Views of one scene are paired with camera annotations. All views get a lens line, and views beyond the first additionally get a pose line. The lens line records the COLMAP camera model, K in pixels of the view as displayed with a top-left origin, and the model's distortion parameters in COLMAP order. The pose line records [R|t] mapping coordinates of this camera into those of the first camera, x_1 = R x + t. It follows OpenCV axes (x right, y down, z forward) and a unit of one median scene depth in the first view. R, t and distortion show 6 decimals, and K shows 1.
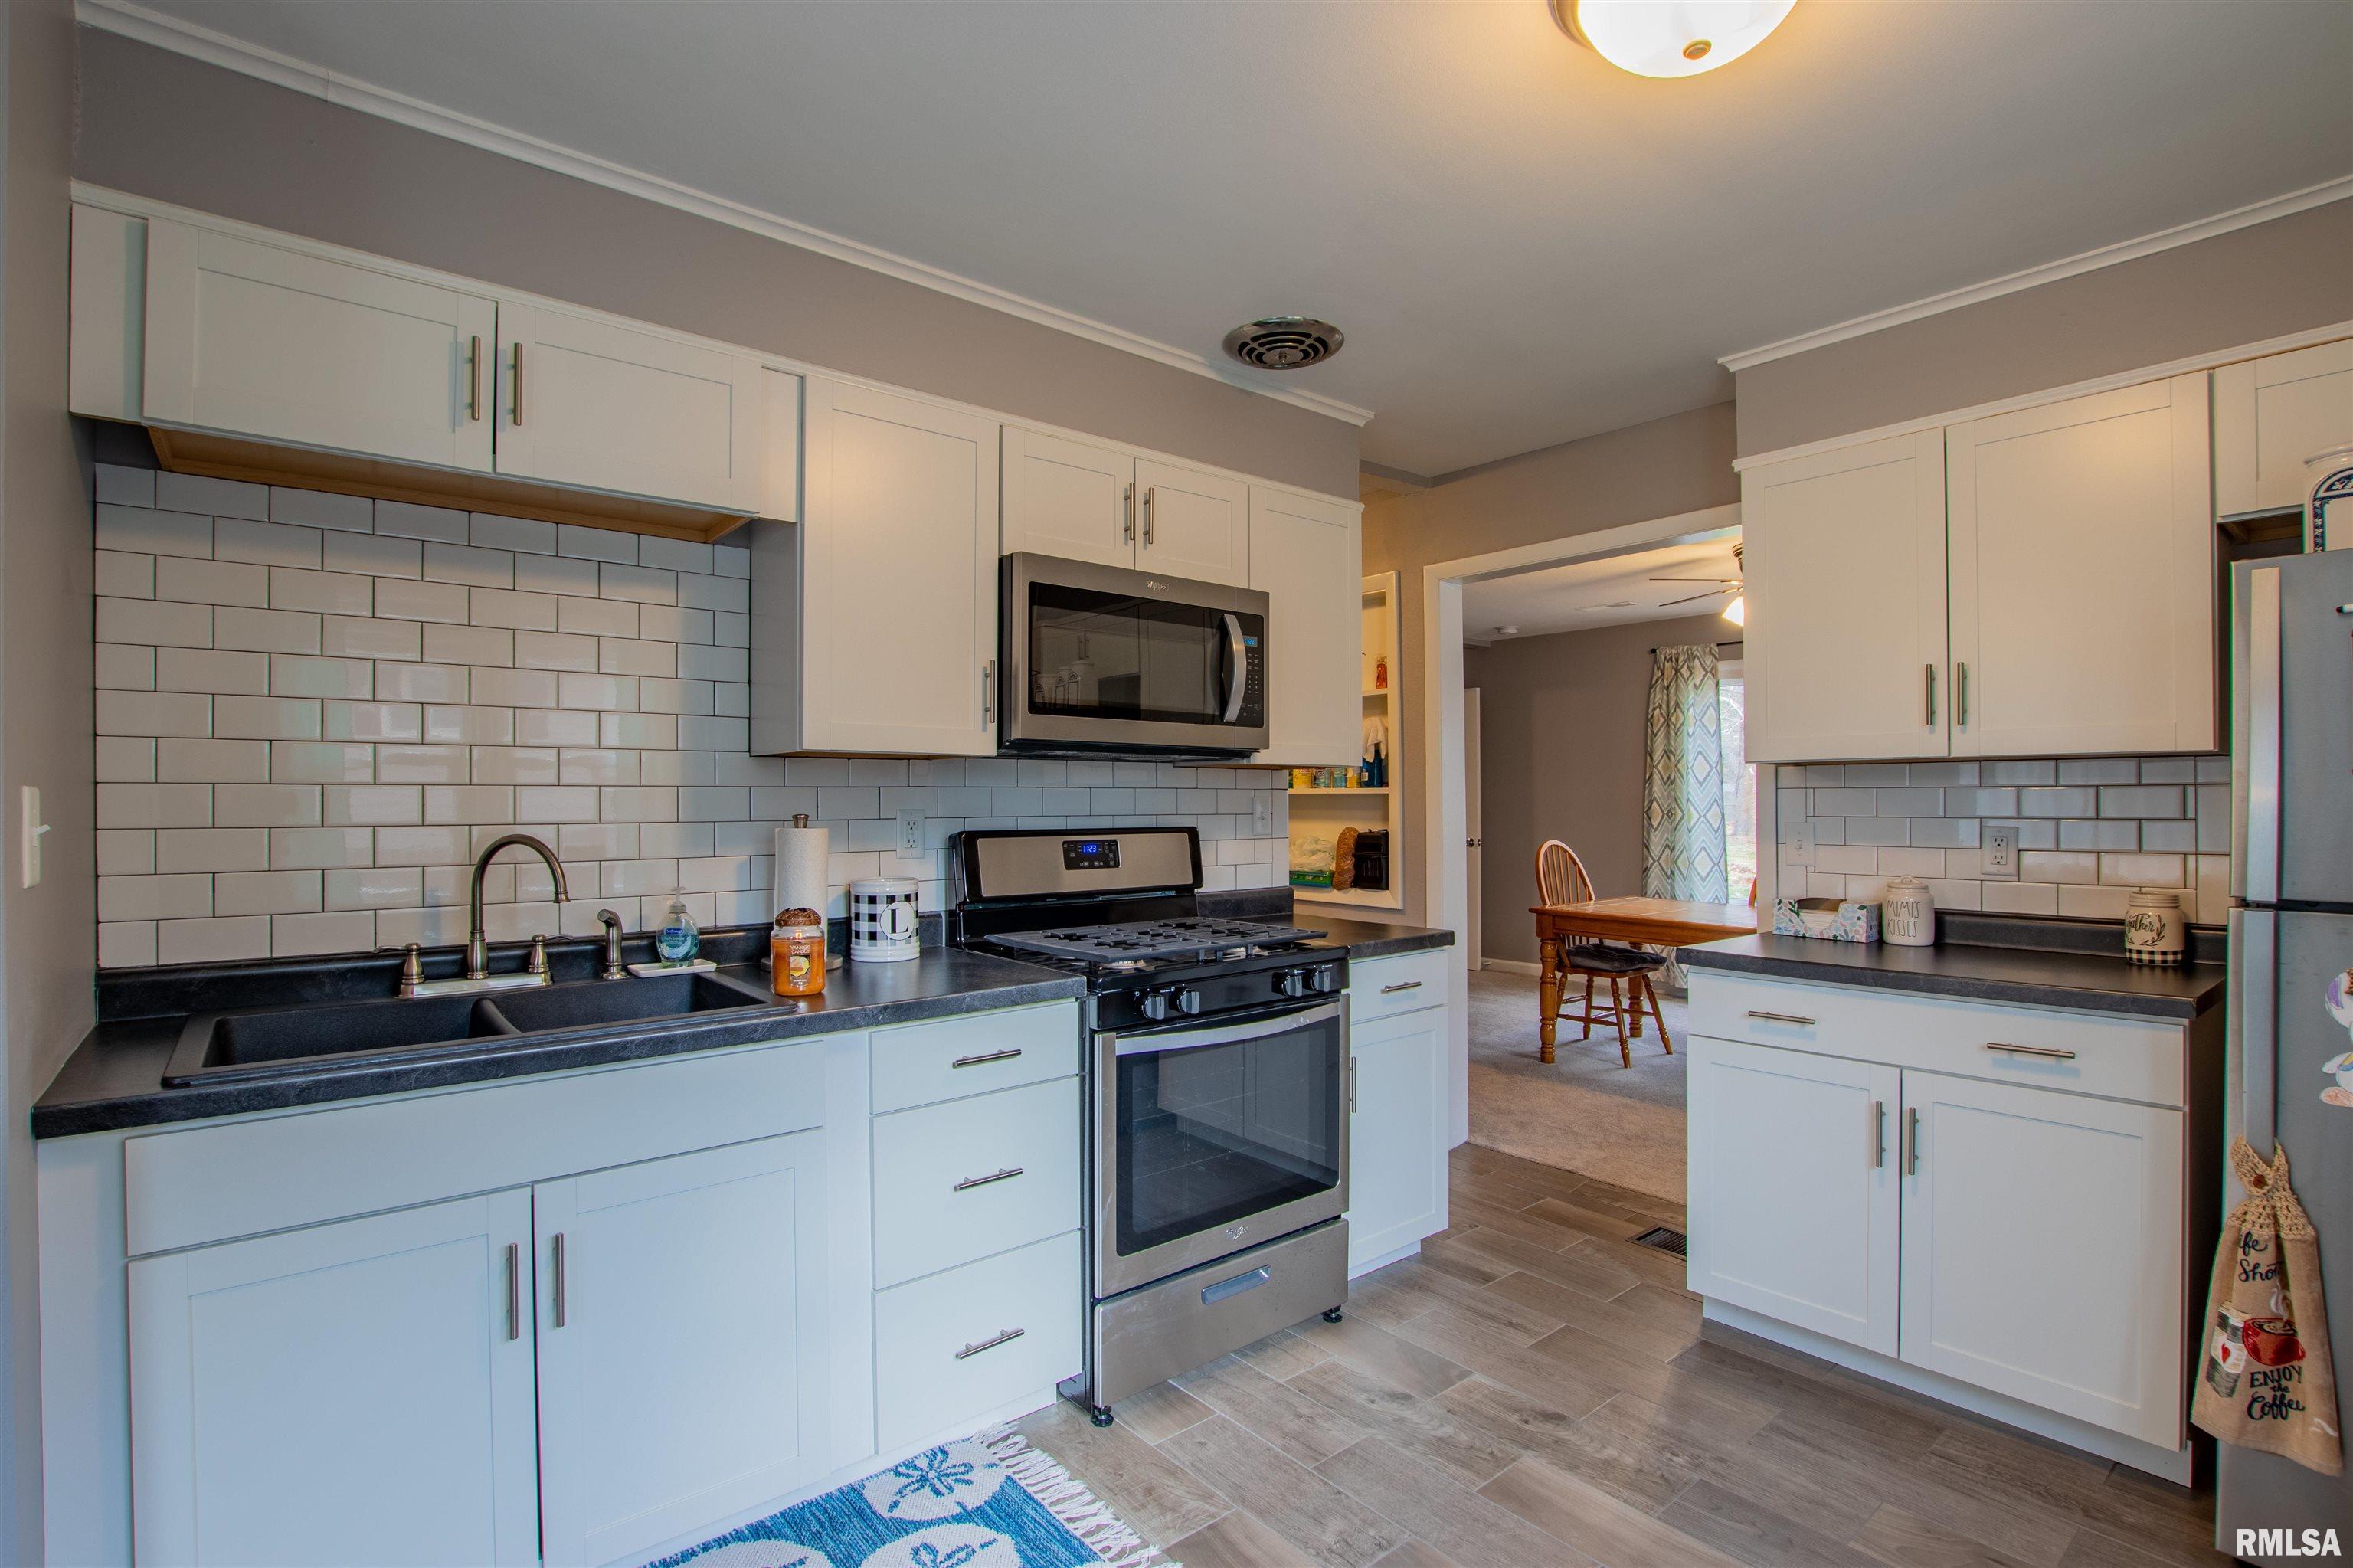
lens RADIAL K [[1098.8, 0, 1168.7], [0, 1098.8, 797.1], [0, 0, 1]] dist [-0.029530, 0.001174]
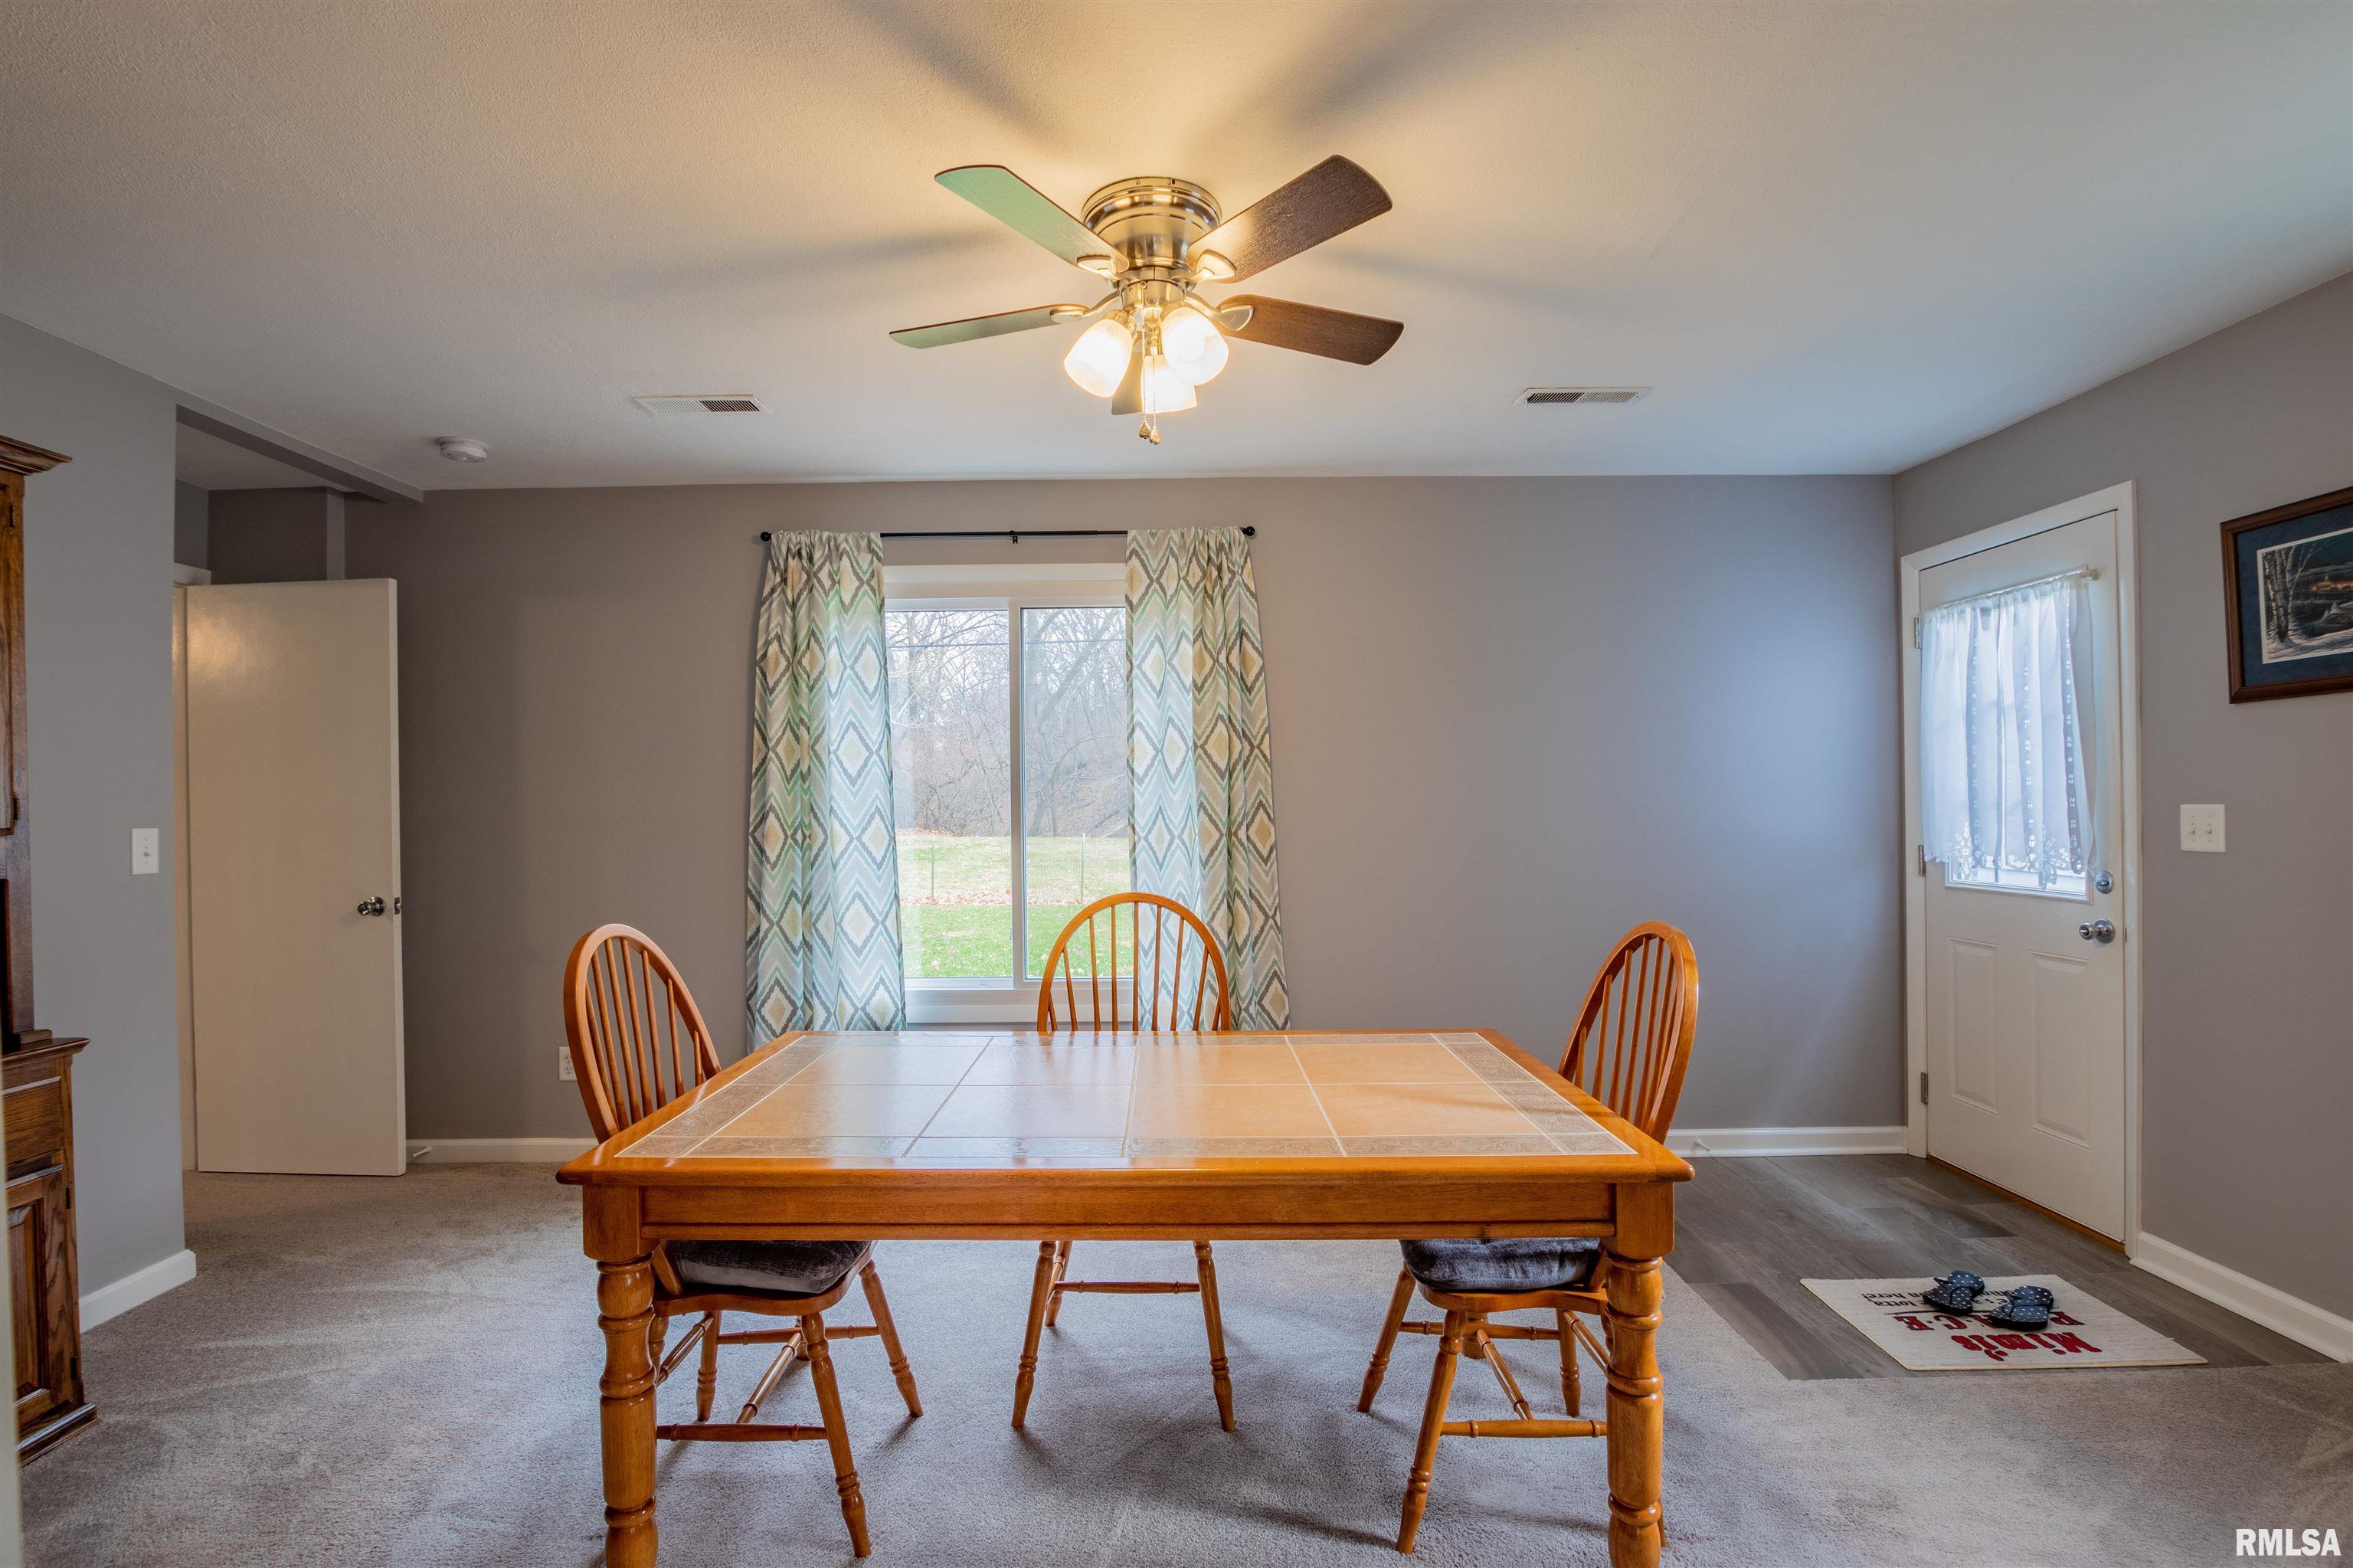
lens RADIAL K [[1098.8, 0, 1160.1], [0, 1098.8, 795.9], [0, 0, 1]] dist [-0.029530, 0.001174]
pose [[0.642903, -0.000555, 0.765947, 0.156910], [0.011838, 0.999887, -0.009212, 0.002565], [-0.765856, 0.014990, 0.642837, 0.512819]]
